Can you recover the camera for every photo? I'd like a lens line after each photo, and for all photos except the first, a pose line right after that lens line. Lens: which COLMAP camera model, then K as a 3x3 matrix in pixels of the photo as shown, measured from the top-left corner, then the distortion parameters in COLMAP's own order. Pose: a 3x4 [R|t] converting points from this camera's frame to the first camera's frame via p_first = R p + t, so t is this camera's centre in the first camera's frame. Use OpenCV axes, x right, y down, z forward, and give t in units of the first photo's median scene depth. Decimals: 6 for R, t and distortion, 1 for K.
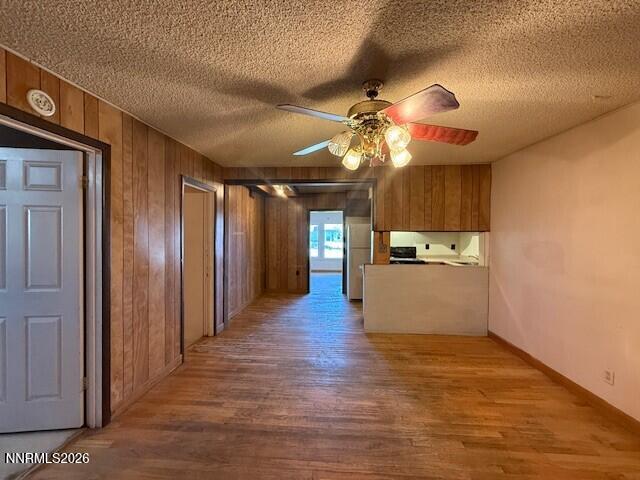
lens RADIAL K [[251.9, 0, 315.9], [0, 251.9, 236.0], [0, 0, 1]] dist [0.003780, -0.000895]
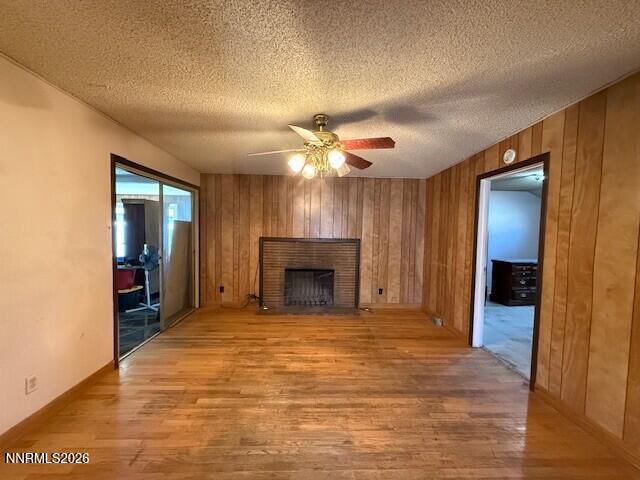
lens RADIAL K [[251.9, 0, 321.3], [0, 251.9, 241.9], [0, 0, 1]] dist [0.003780, -0.000895]
pose [[-0.991432, -0.022175, -0.128727, 0.315085], [-0.029223, 0.998160, 0.053121, 0.009322], [0.127312, 0.056428, -0.990256, 1.943777]]
